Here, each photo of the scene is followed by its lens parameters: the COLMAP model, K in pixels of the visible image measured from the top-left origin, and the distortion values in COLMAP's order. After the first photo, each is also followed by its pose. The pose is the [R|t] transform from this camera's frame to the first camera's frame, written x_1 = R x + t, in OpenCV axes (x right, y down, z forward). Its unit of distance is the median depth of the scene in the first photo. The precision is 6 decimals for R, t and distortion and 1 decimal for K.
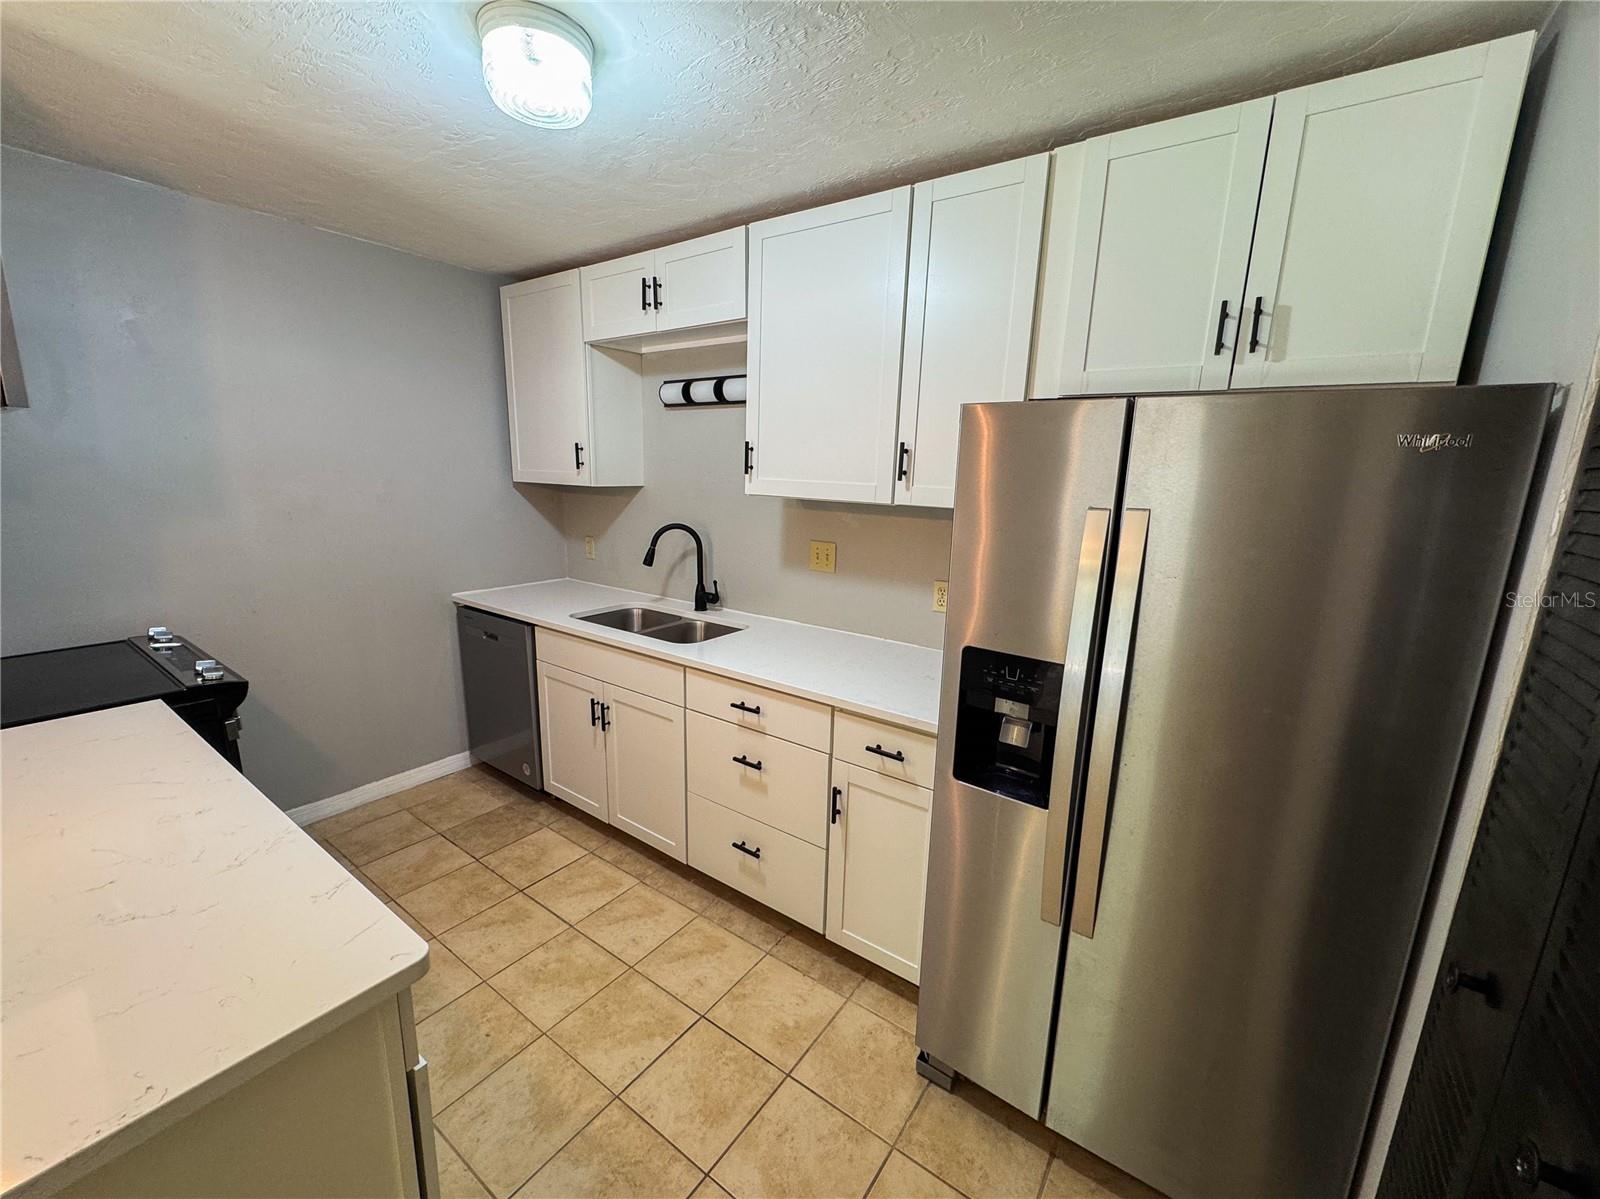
lens RADIAL K [[641.5, 0, 797.7], [0, 641.5, 596.5], [0, 0, 1]] dist [-0.006240, 0.000005]
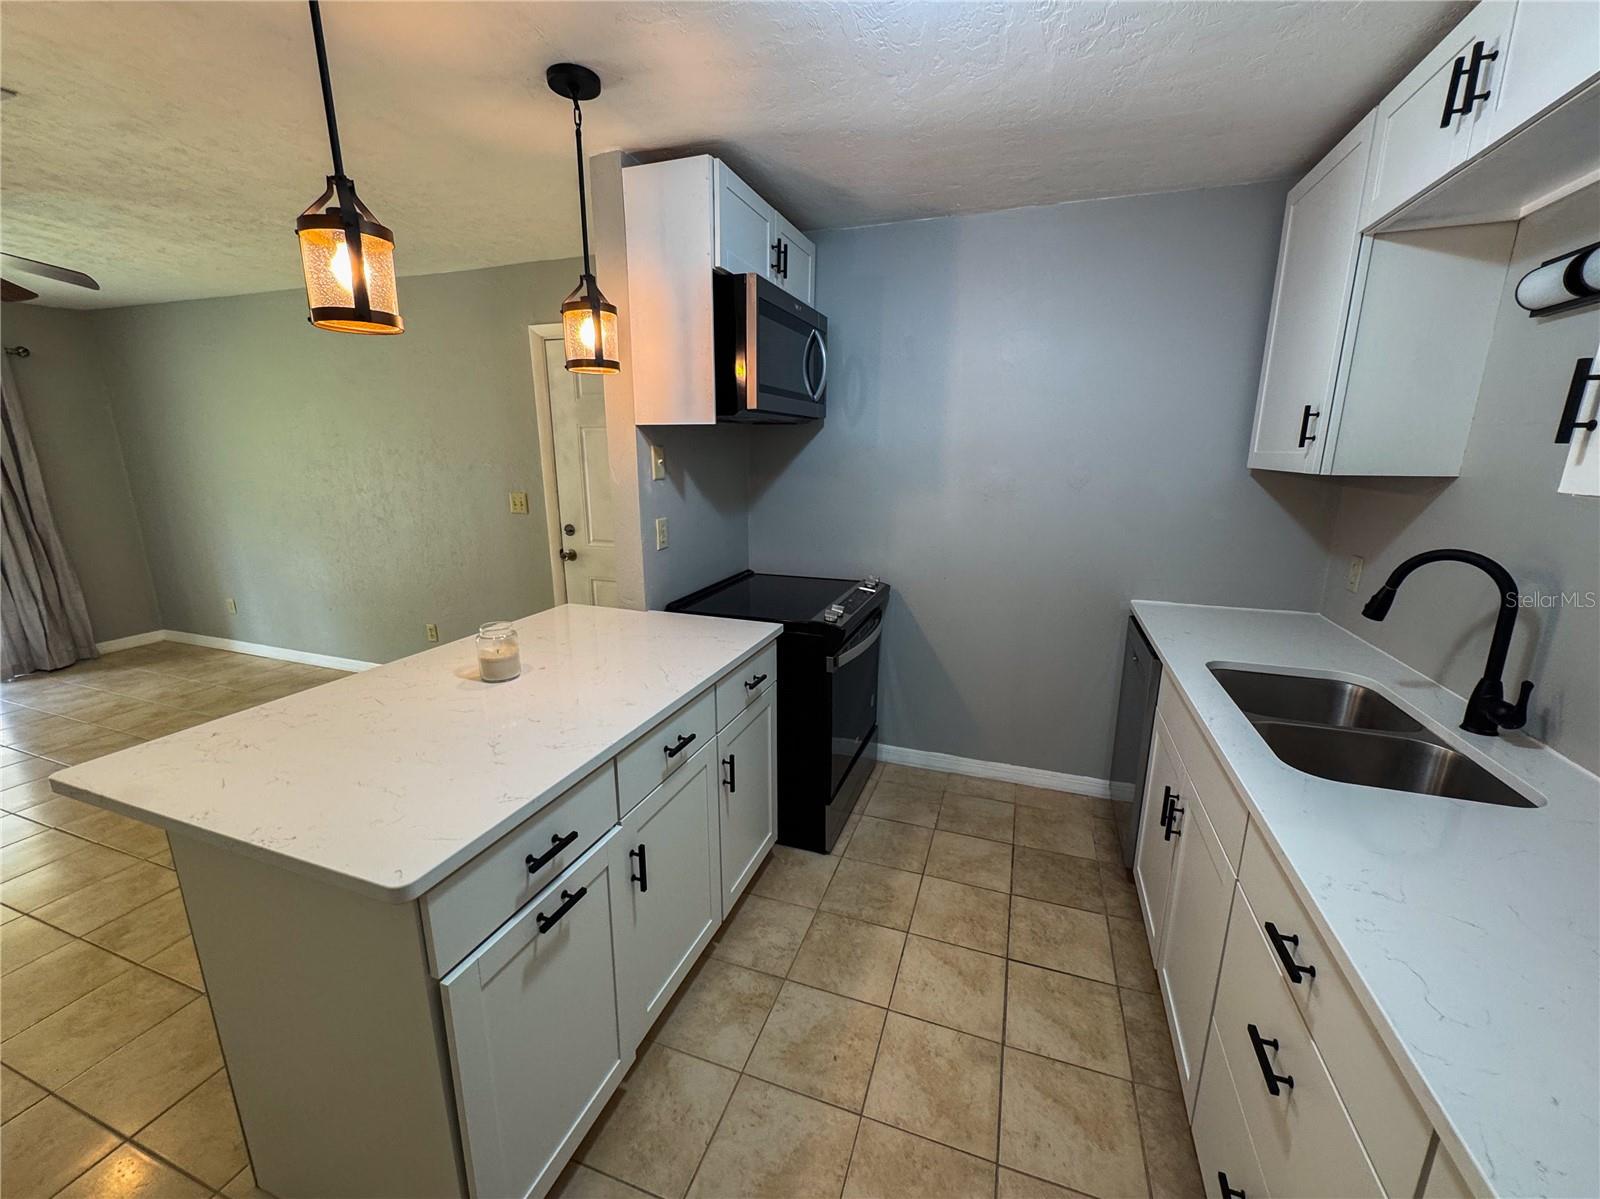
lens RADIAL K [[635.5, 0, 800.0], [0, 635.5, 599.5], [0, 0, 1]] dist [-0.002134, -0.000302]
pose [[0.273579, 0.198036, -0.941242, 0.168266], [-0.182886, 0.971433, 0.151231, -0.064574], [0.944302, 0.130767, 0.301982, 0.414542]]
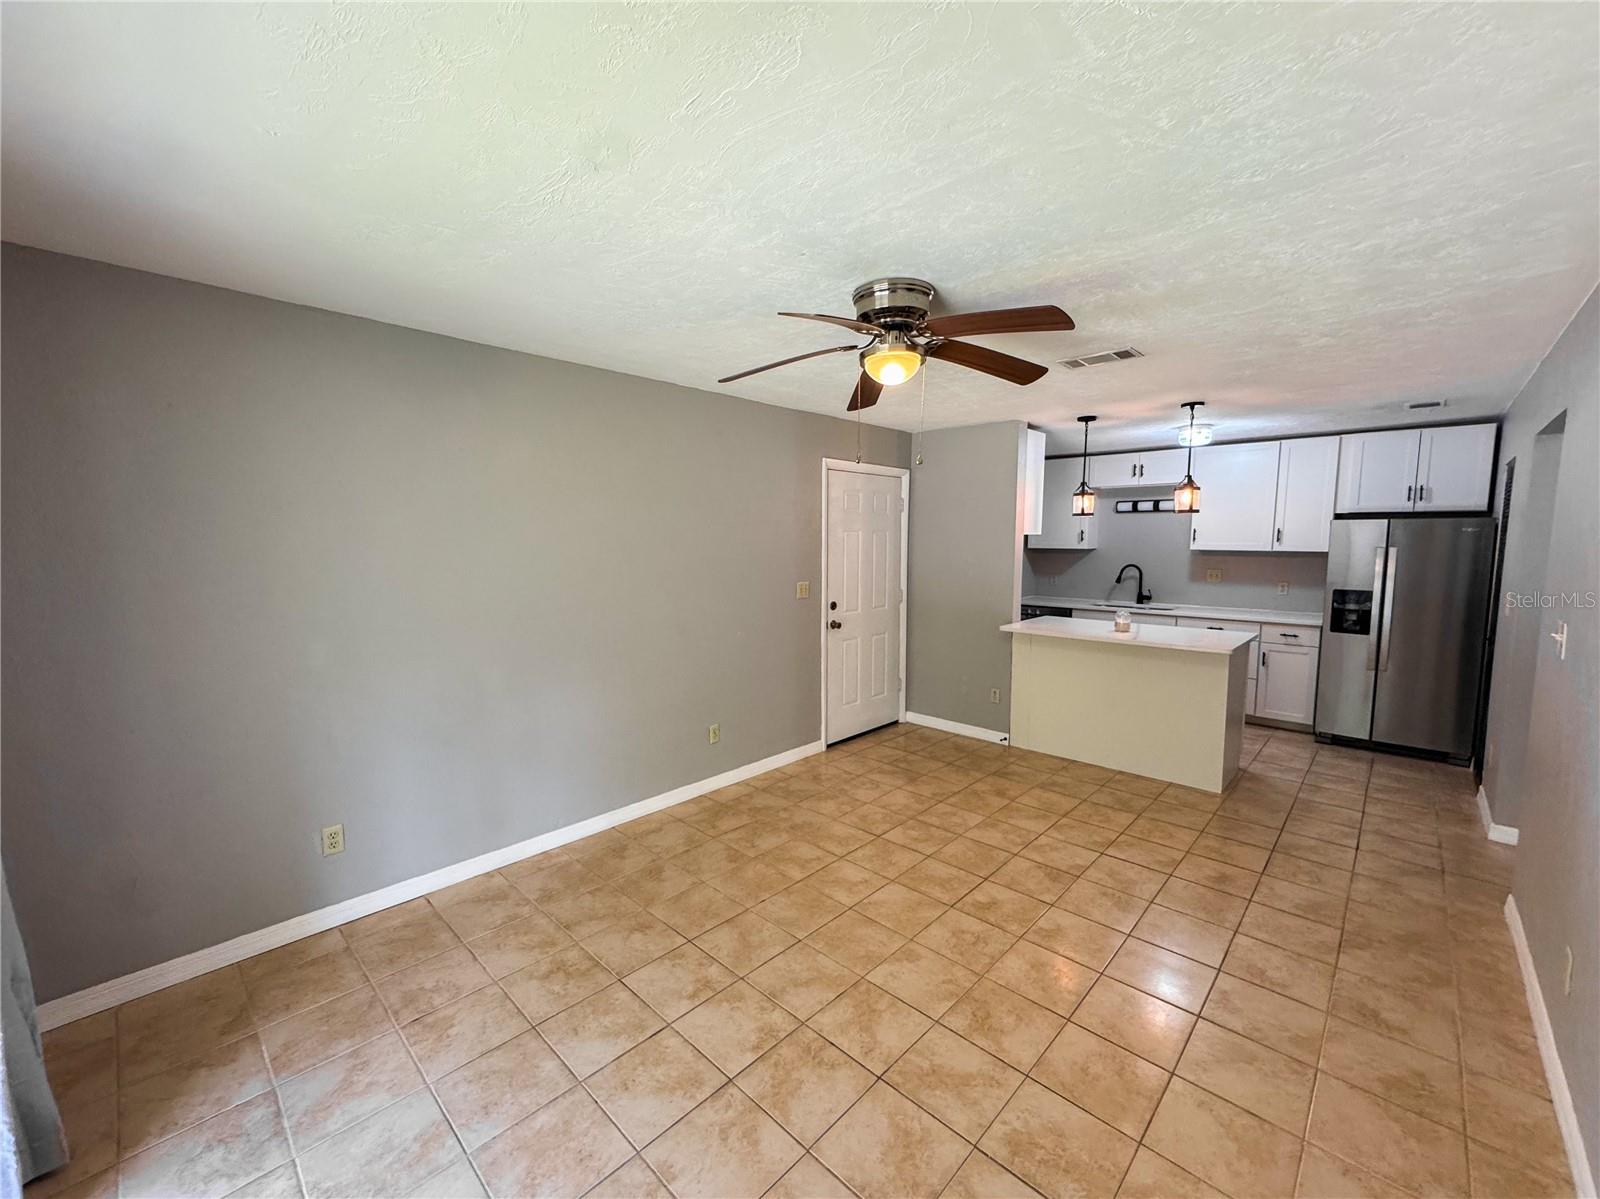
lens RADIAL K [[641.5, 0, 797.7], [0, 641.5, 596.5], [0, 0, 1]] dist [-0.006240, 0.000005]
pose [[0.988745, -0.016387, -0.148708, -1.151522], [0.000876, 0.994600, -0.103778, 0.261158], [0.149605, 0.102480, 0.983421, -1.546082]]
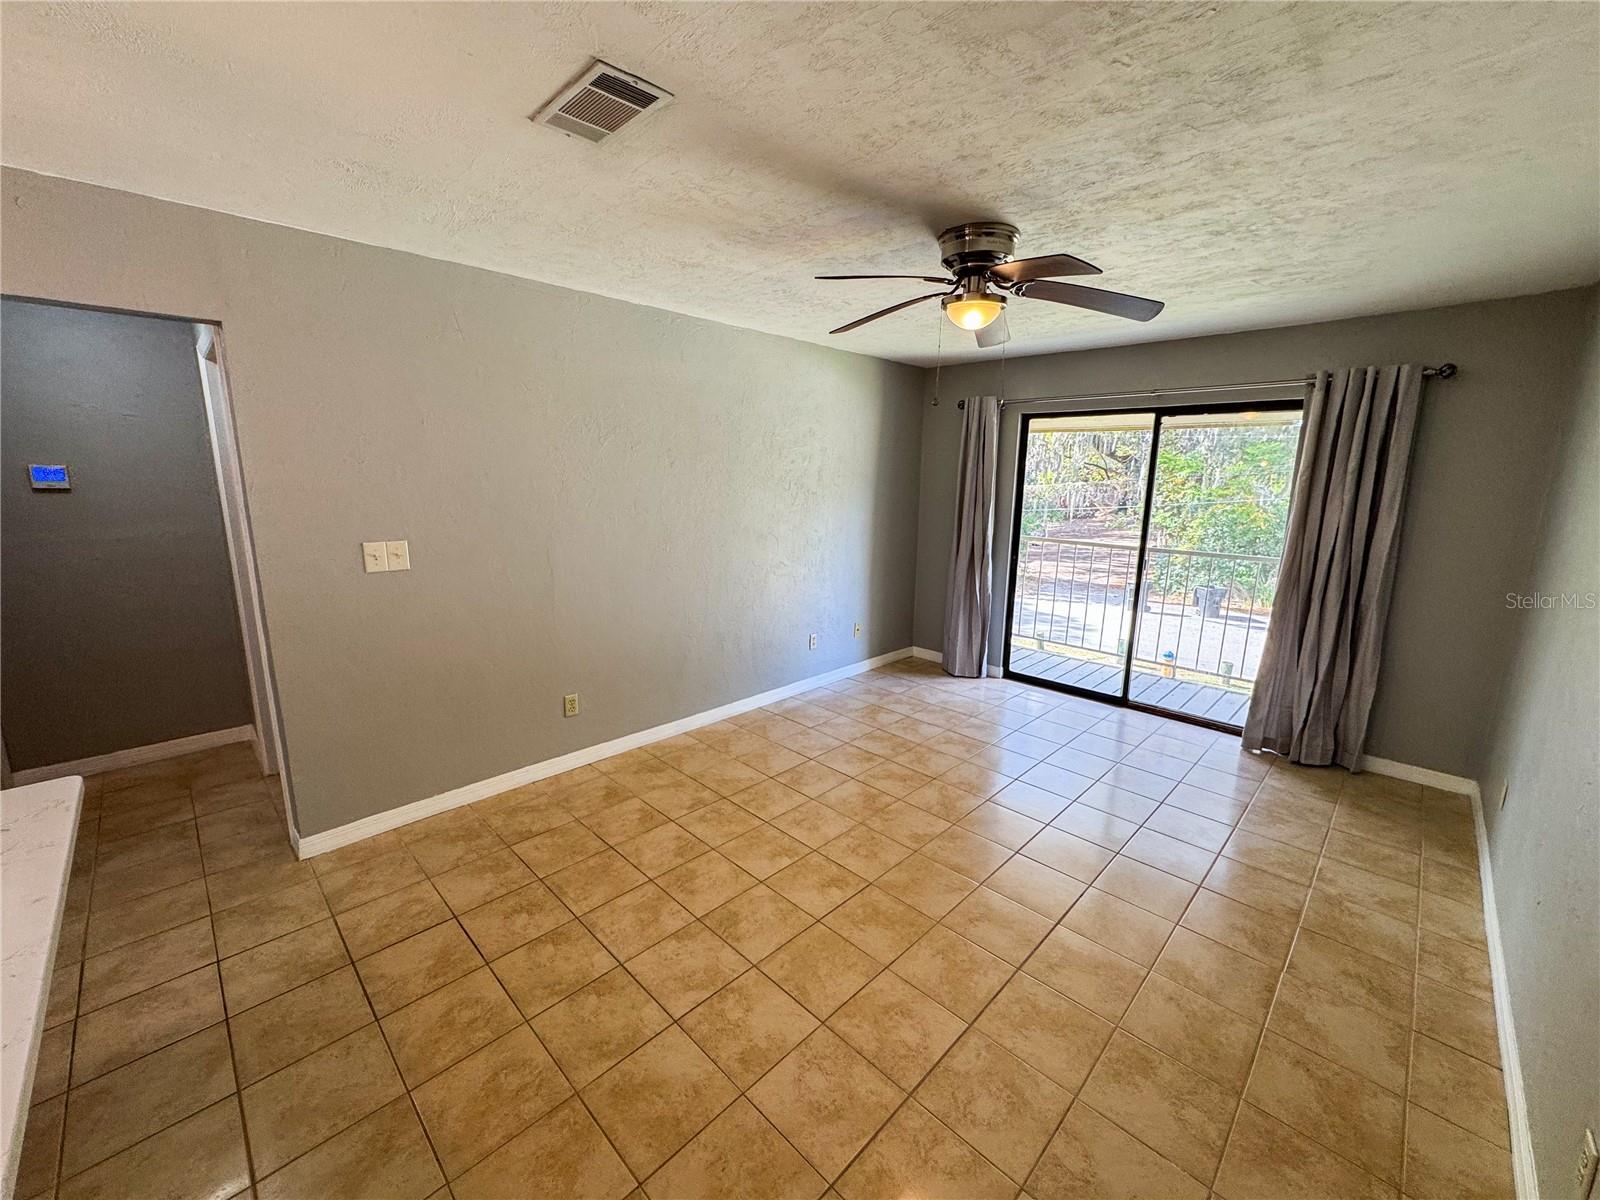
lens RADIAL K [[635.5, 0, 800.0], [0, 635.5, 600.0], [0, 0, 1]] dist [-0.002134, -0.000302]
pose [[-0.986262, -0.073809, 0.147784, -1.066841], [-0.011228, 0.922512, 0.385805, -0.121981], [-0.164809, 0.378846, -0.910667, 0.387956]]
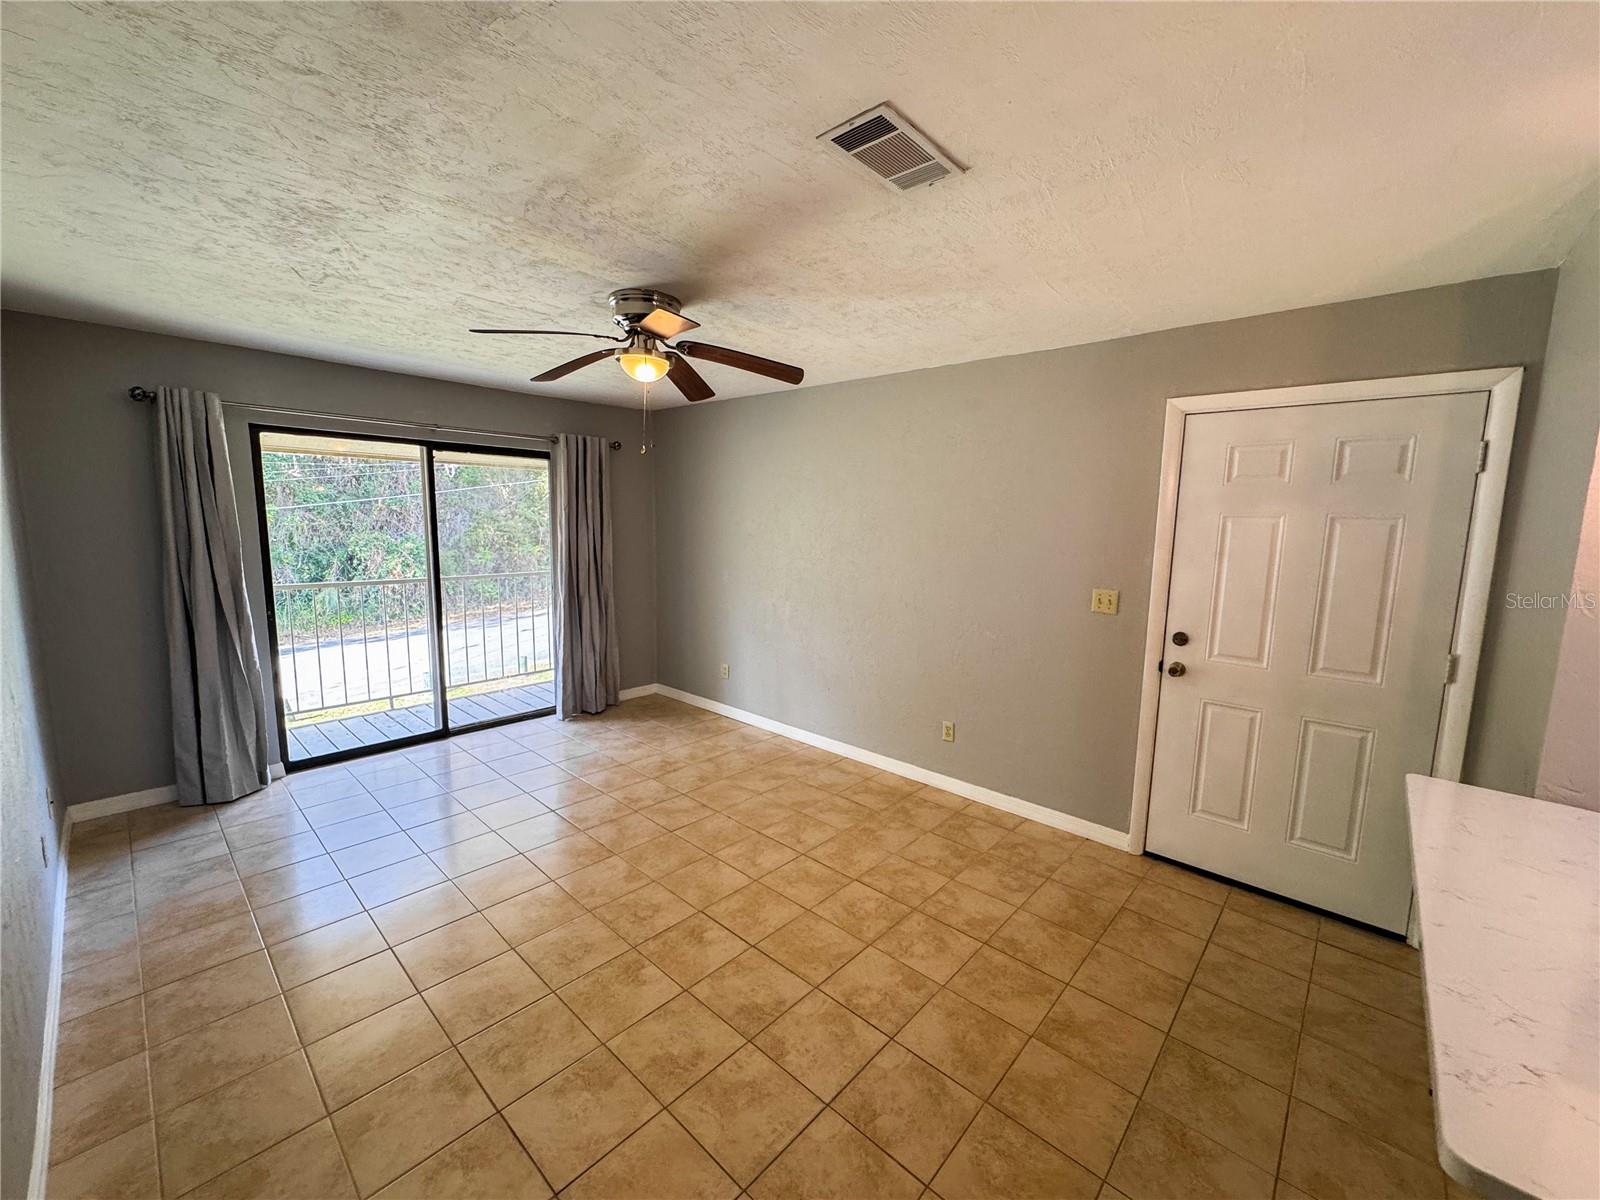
lens RADIAL K [[635.5, 0, 800.0], [0, 635.5, 600.0], [0, 0, 1]] dist [-0.002134, -0.000302]
pose [[-0.119645, 0.096013, -0.988163, -0.121017], [-0.215734, 0.969017, 0.120273, 0.034334], [0.969094, 0.227571, -0.095224, -0.235578]]
